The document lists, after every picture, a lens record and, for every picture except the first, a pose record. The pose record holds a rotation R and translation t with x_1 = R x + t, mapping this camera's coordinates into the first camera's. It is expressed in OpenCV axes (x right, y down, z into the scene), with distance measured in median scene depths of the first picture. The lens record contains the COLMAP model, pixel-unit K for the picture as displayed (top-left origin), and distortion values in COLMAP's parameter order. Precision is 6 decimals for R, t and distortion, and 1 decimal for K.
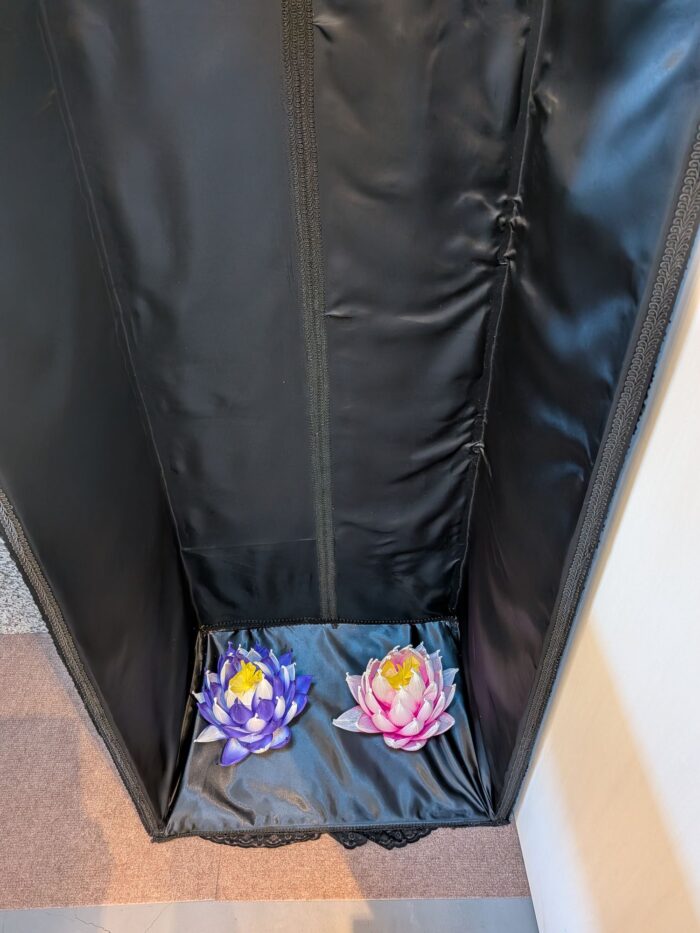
lens RADIAL K [[648.9, 0, 351.4], [0, 648.9, 449.5], [0, 0, 1]] dist [0.106794, -0.198309]
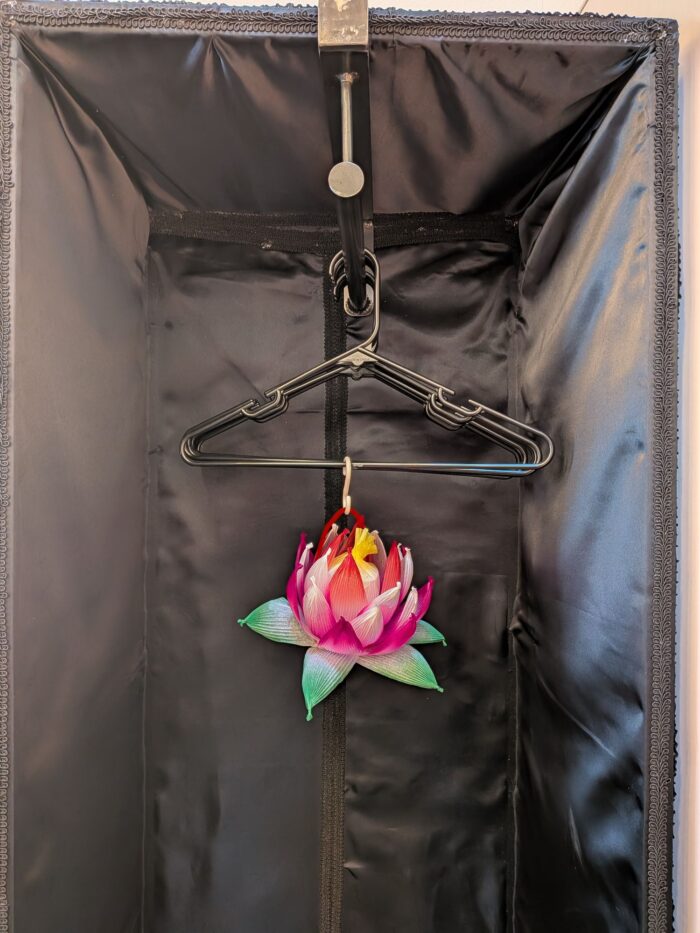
lens RADIAL K [[661.9, 0, 358.8], [0, 661.9, 467.6], [0, 0, 1]] dist [0.056835, -0.069133]
pose [[0.999713, 0.018339, 0.015404, -0.040548], [-0.004627, 0.778959, -0.627057, -0.279757], [-0.023499, 0.626806, 0.778821, -0.361365]]
